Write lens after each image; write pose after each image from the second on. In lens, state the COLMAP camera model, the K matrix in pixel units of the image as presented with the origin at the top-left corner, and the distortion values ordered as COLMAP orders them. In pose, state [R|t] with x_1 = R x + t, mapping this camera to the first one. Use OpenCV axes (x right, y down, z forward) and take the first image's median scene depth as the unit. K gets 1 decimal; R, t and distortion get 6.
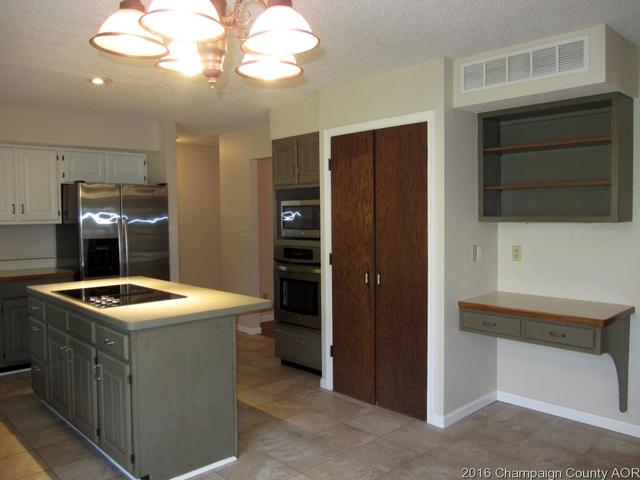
lens RADIAL K [[525.9, 0, 320.0], [0, 525.9, 240.0], [0, 0, 1]] dist [-0.043822, 0.012517]
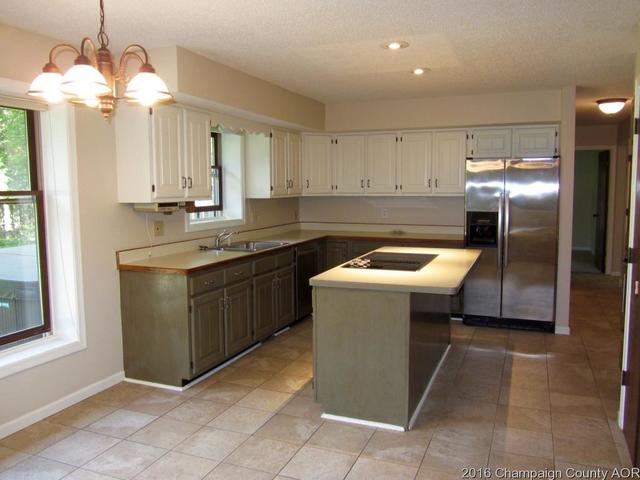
lens RADIAL K [[525.9, 0, 320.0], [0, 525.9, 240.0], [0, 0, 1]] dist [-0.043822, 0.012517]
pose [[0.420529, 0.099608, -0.901795, 0.482779], [-0.042499, 0.995027, 0.090087, -0.032086], [0.906283, 0.000441, 0.422671, 0.294577]]
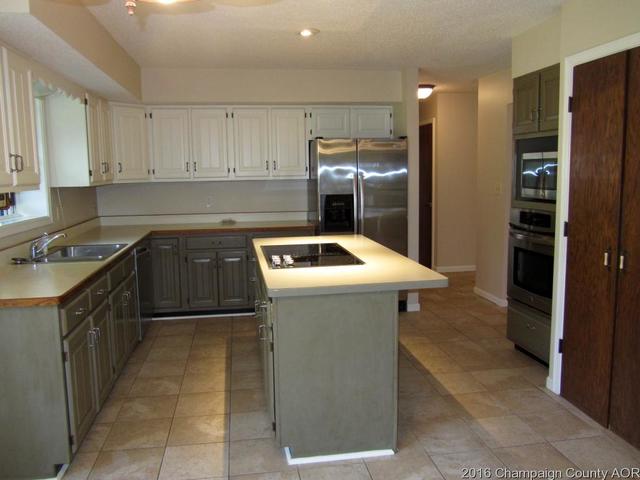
lens RADIAL K [[525.9, 0, 320.0], [0, 525.9, 240.0], [0, 0, 1]] dist [-0.043822, 0.012517]
pose [[0.828274, 0.069615, -0.555981, 0.144750], [-0.018732, 0.995138, 0.096696, -0.014842], [0.560009, -0.069676, 0.825551, 0.165440]]
